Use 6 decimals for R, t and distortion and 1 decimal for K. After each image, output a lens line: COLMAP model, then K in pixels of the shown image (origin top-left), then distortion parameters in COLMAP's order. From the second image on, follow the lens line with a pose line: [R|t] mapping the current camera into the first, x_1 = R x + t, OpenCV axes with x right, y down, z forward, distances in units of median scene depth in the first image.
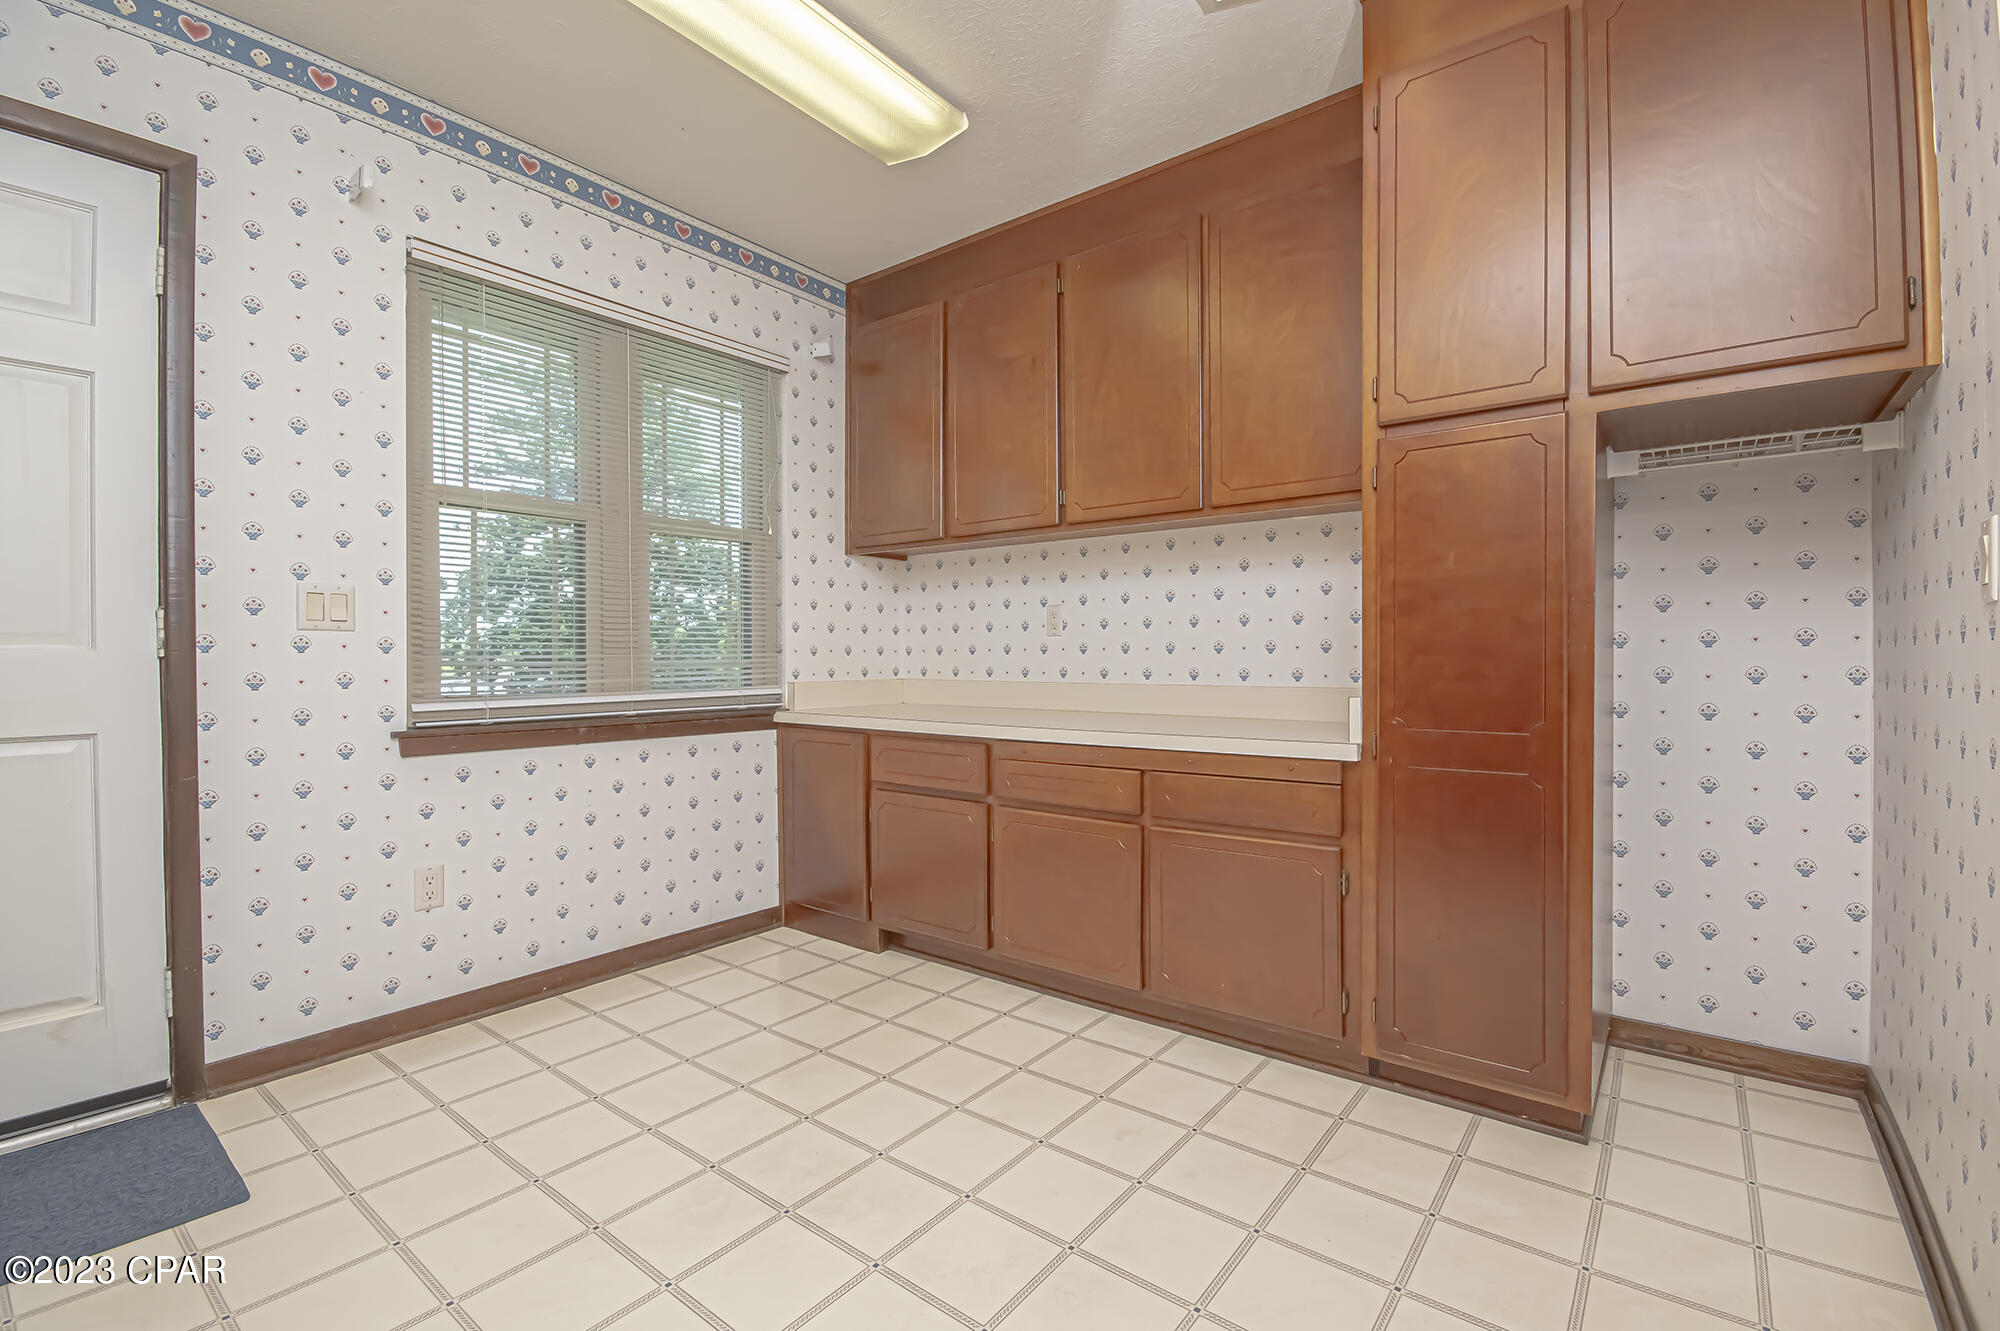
lens RADIAL K [[879.8, 0, 1016.9], [0, 879.8, 664.2], [0, 0, 1]] dist [0.004606, -0.006080]
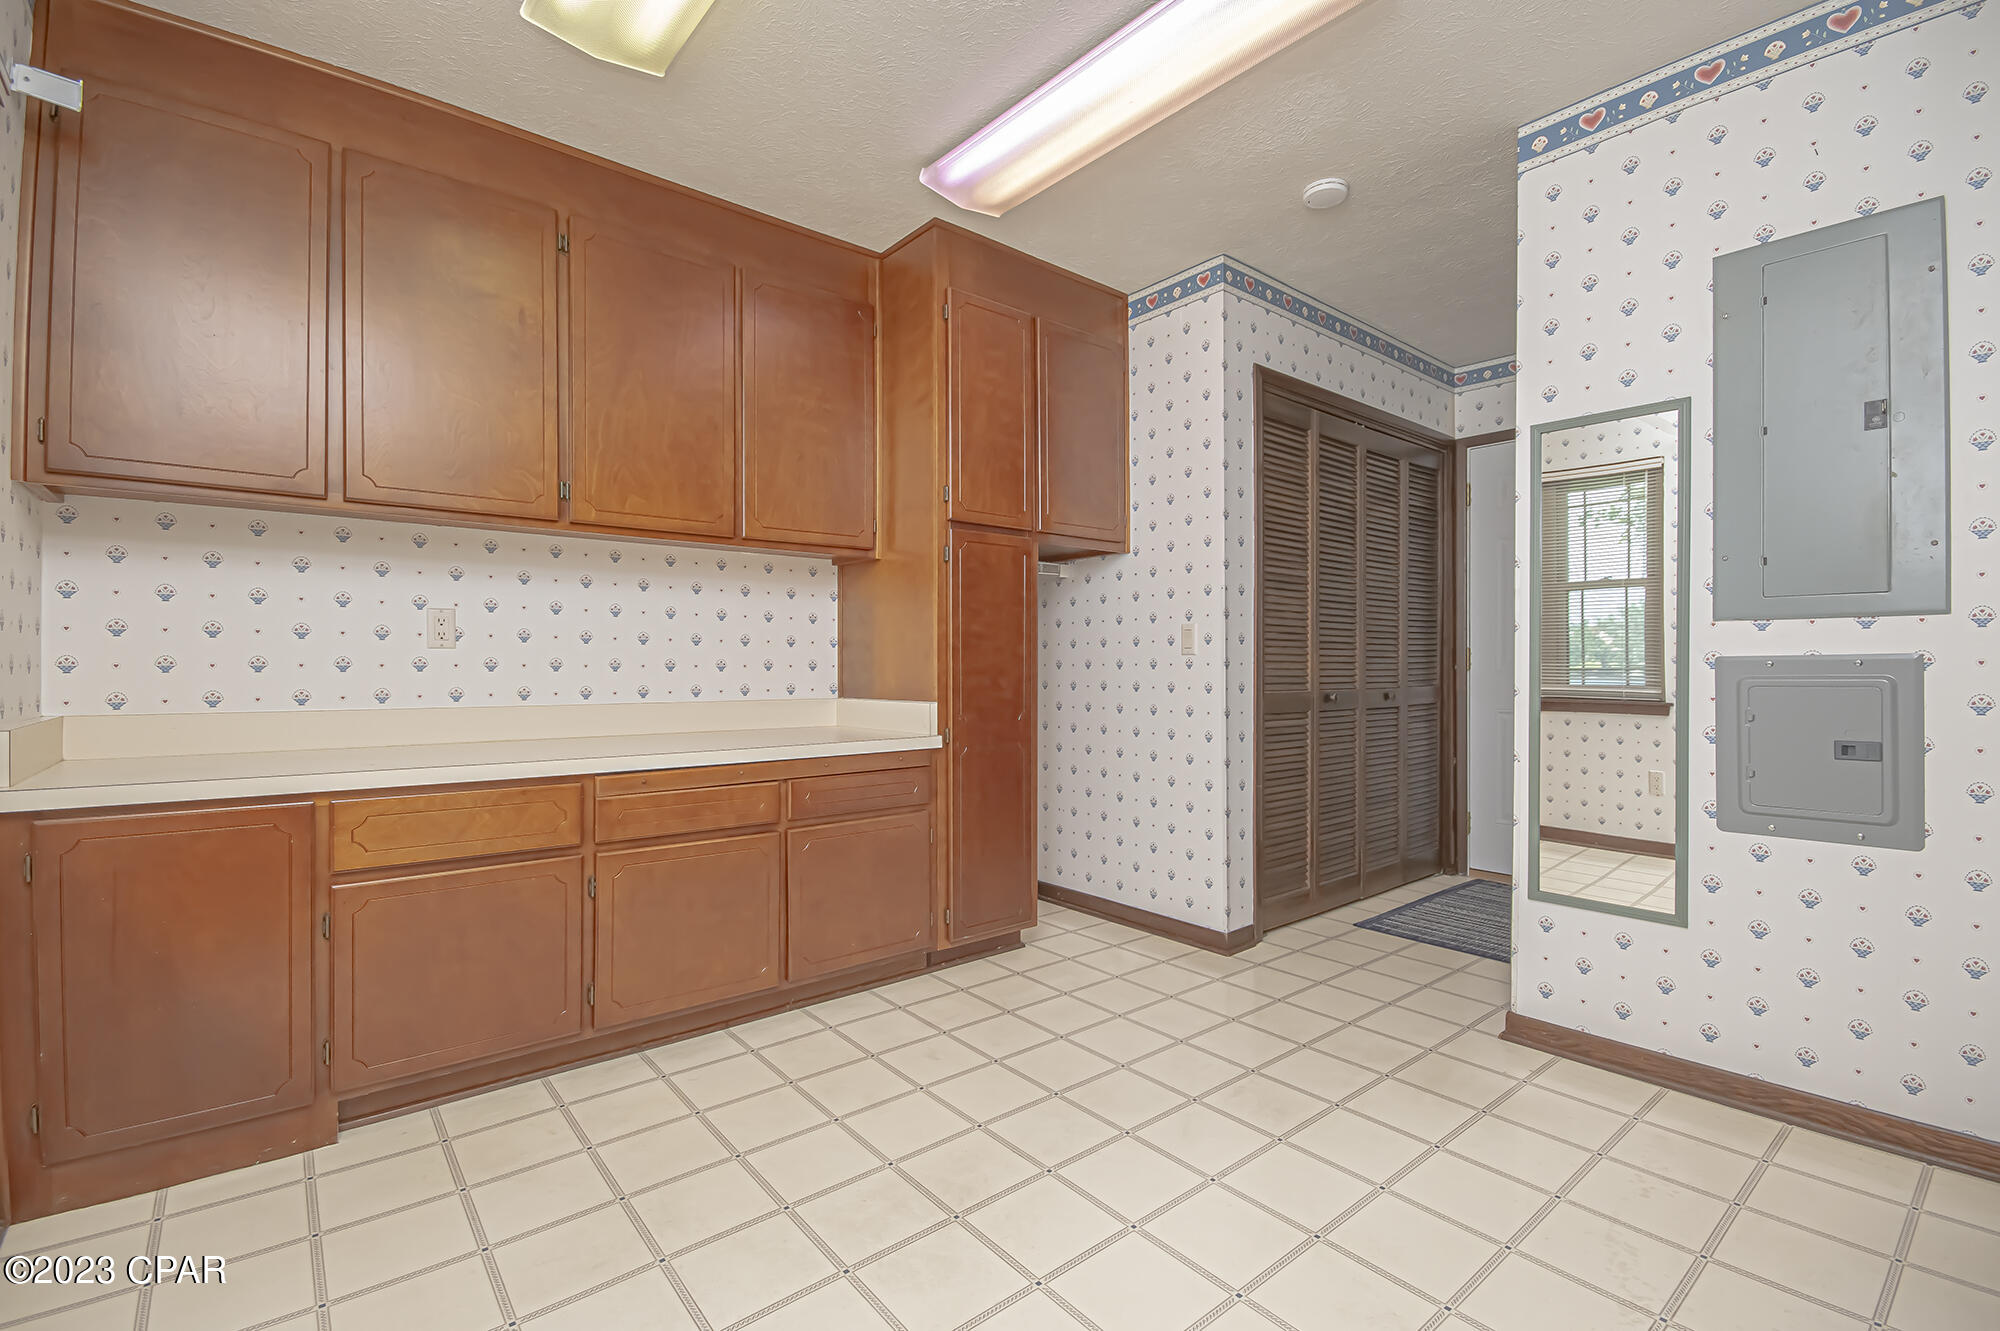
lens RADIAL K [[879.8, 0, 1017.4], [0, 879.8, 662.3], [0, 0, 1]] dist [0.004606, -0.006080]
pose [[0.215617, 0.013861, 0.976380, -0.820158], [0.013270, 0.999765, -0.017124, 0.000221], [-0.976388, 0.016648, 0.215382, 0.462115]]
